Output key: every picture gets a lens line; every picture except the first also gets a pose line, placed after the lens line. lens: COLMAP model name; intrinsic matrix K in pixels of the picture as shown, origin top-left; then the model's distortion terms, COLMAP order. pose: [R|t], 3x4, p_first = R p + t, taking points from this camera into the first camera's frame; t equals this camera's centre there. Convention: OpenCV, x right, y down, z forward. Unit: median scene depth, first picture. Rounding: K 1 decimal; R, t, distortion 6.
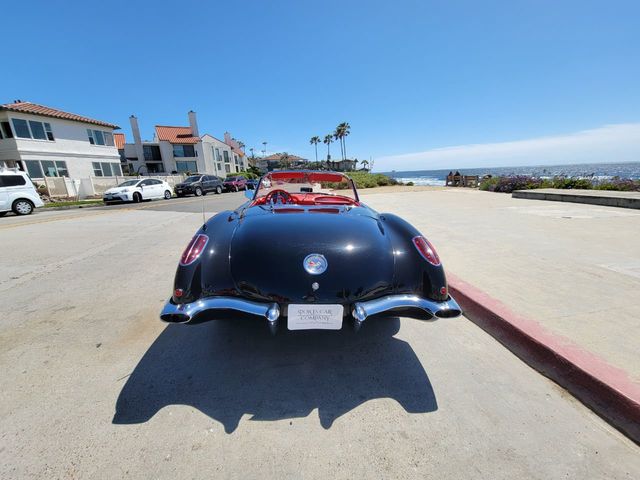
lens RADIAL K [[261.9, 0, 318.8], [0, 261.9, 244.2], [0, 0, 1]] dist [-0.002441, -0.001947]
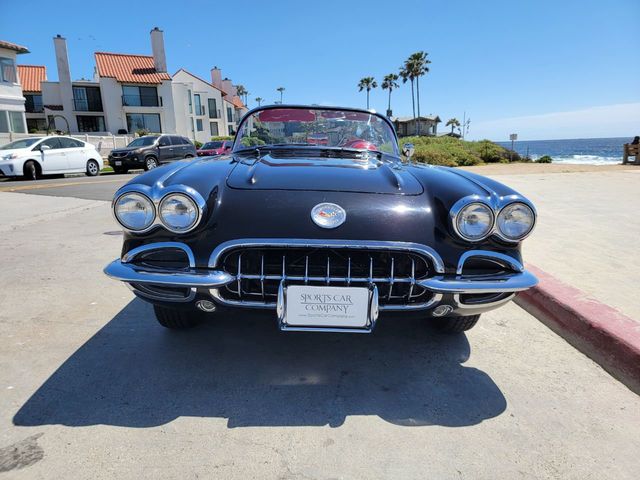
lens RADIAL K [[447.9, 0, 326.6], [0, 447.9, 244.5], [0, 0, 1]] dist [0.040582, -0.006872]
pose [[0.995342, 0.039137, -0.088106, -0.000535], [-0.042633, 0.998362, -0.038145, -0.005569], [0.086469, 0.041723, 0.995380, 0.044260]]
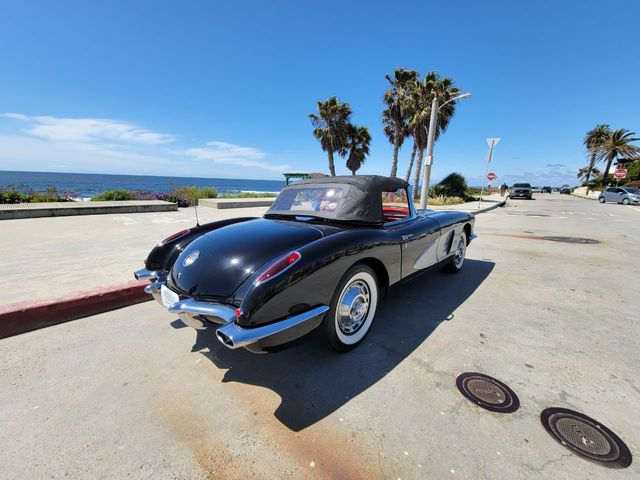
lens RADIAL K [[267.2, 0, 319.4], [0, 267.2, 243.6], [0, 0, 1]] dist [-0.002750, -0.000723]
pose [[-0.630972, -0.151829, 0.760803, -0.063106], [0.189217, 0.920930, 0.340712, -0.046099], [-0.752377, 0.358937, -0.552353, 0.183437]]
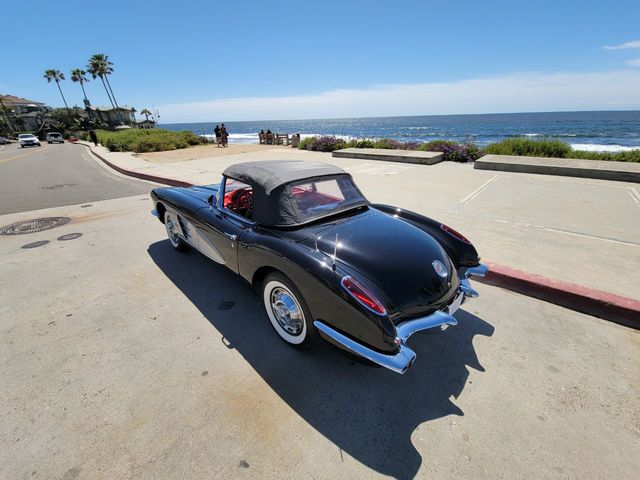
lens RADIAL K [[259.6, 0, 318.2], [0, 259.6, 245.0], [0, 0, 1]] dist [-0.002307, -0.000534]
pose [[0.750239, -0.266757, 0.604965, -0.042341], [0.162257, 0.961299, 0.222661, -0.014739], [-0.640948, -0.068889, 0.764486, 0.015467]]
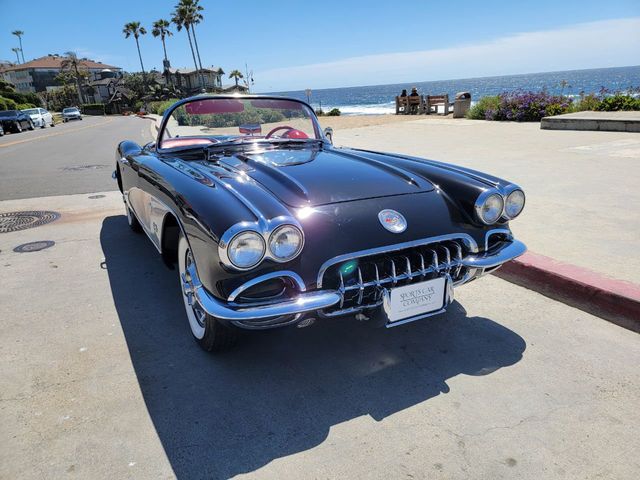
lens RADIAL K [[440.2, 0, 328.6], [0, 440.2, 240.0], [0, 0, 1]] dist [0.117805, -0.113583]
pose [[0.931080, -0.128348, 0.341492, -0.027717], [0.111297, 0.991378, 0.069154, -0.012101], [-0.347424, -0.026381, 0.937337, 0.043411]]
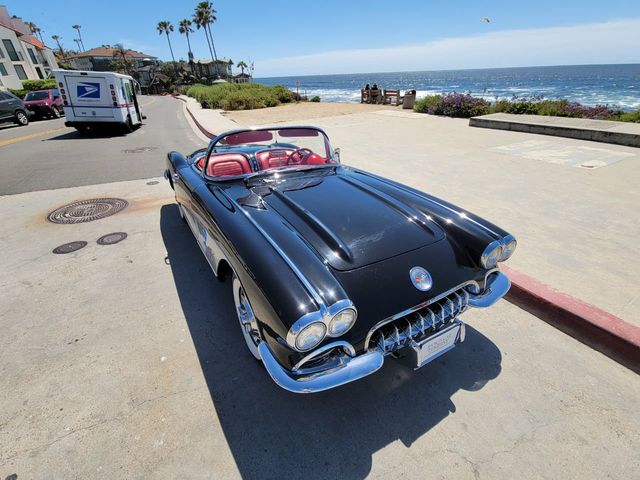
lens RADIAL K [[292.9, 0, 318.8], [0, 292.9, 245.4], [0, 0, 1]] dist [0.002559, -0.004707]
pose [[0.919409, -0.186089, 0.346494, -0.028729], [0.093793, 0.959307, 0.266334, -0.025464], [-0.381956, -0.212371, 0.899449, 0.058375]]
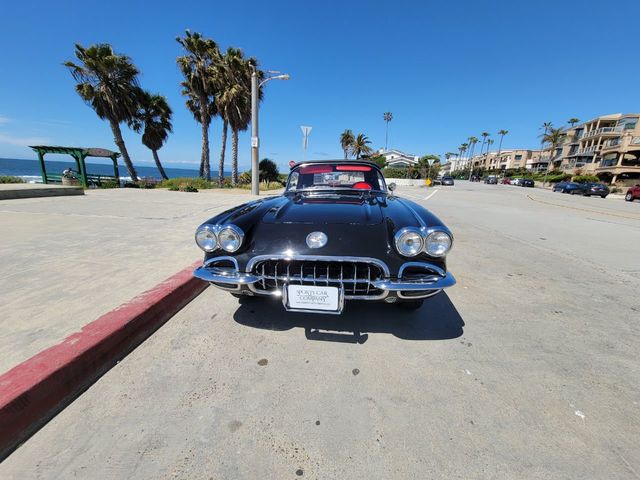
lens RADIAL K [[259.6, 0, 318.2], [0, 259.6, 245.0], [0, 0, 1]] dist [-0.002307, -0.000534]
pose [[-0.980316, -0.061048, 0.187759, -0.014695], [0.036861, 0.877682, 0.477825, -0.038737], [-0.193962, 0.475340, -0.858155, 0.161195]]
